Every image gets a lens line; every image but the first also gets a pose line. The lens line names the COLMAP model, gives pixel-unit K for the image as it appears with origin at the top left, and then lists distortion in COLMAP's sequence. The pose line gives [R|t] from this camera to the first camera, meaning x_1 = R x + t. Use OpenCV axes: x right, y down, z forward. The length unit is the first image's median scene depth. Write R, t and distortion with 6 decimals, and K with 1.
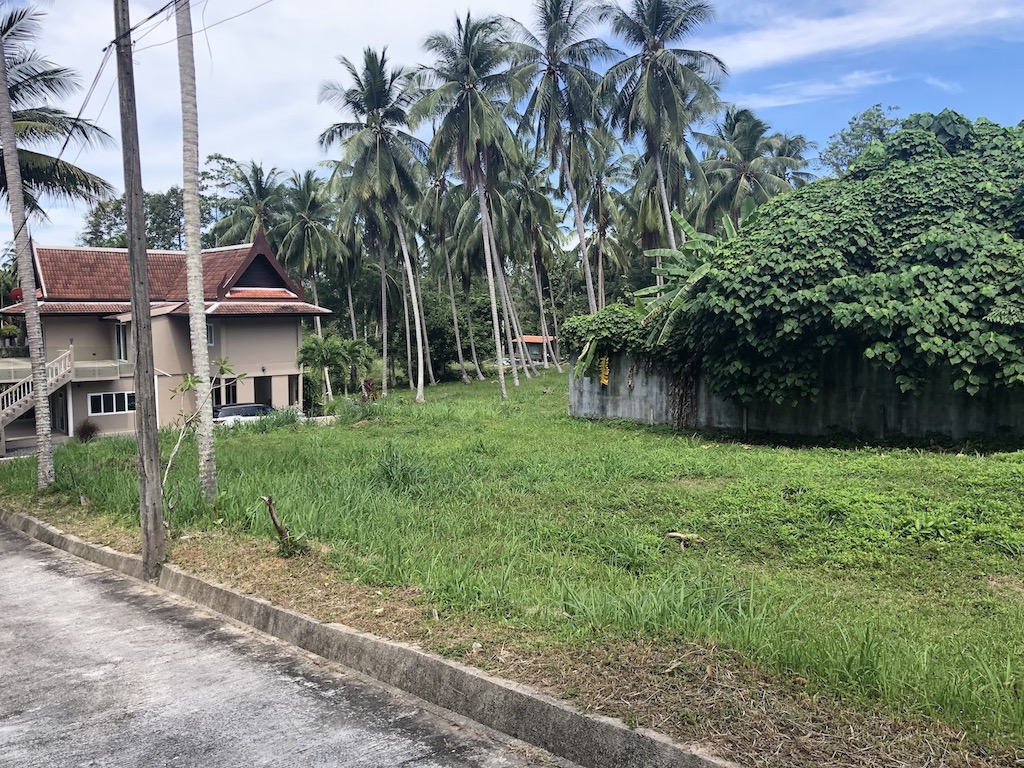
lens RADIAL K [[842.3, 0, 518.2], [0, 842.3, 380.4], [0, 0, 1]] dist [0.040658, -0.029656]
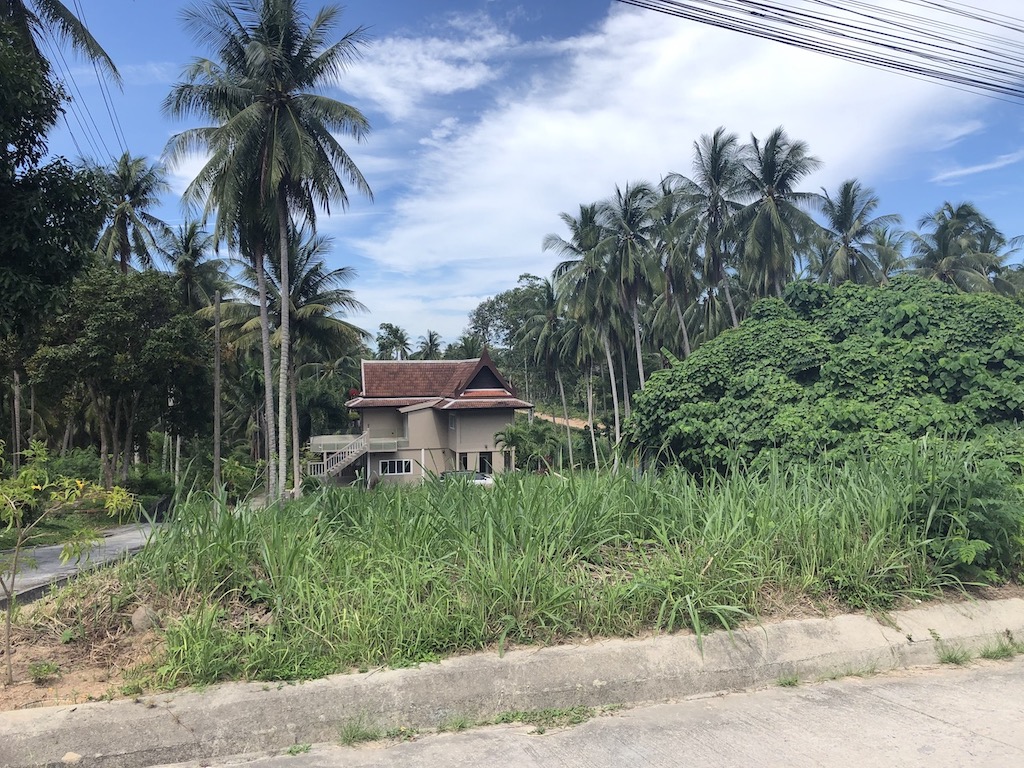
lens RADIAL K [[842.3, 0, 517.7], [0, 842.3, 378.3], [0, 0, 1]] dist [0.040658, -0.029656]
pose [[0.892629, -0.008671, -0.450709, 0.573505], [-0.029468, 0.996554, -0.077534, -0.029527], [0.449828, 0.082491, 0.889298, -0.351625]]
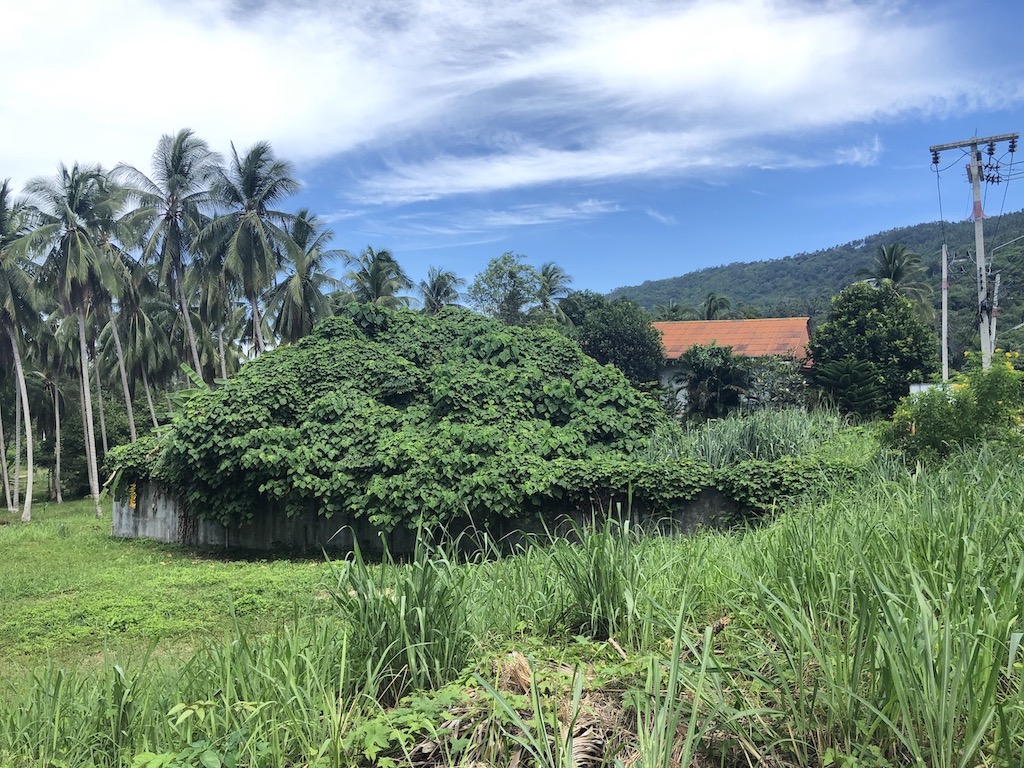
lens RADIAL K [[842.3, 0, 512.2], [0, 842.3, 376.1], [0, 0, 1]] dist [0.040658, -0.029656]
pose [[0.961896, 0.021592, 0.272560, 0.290641], [0.012050, 0.992560, -0.121158, -0.028164], [-0.273149, 0.119826, 0.954480, -0.269998]]
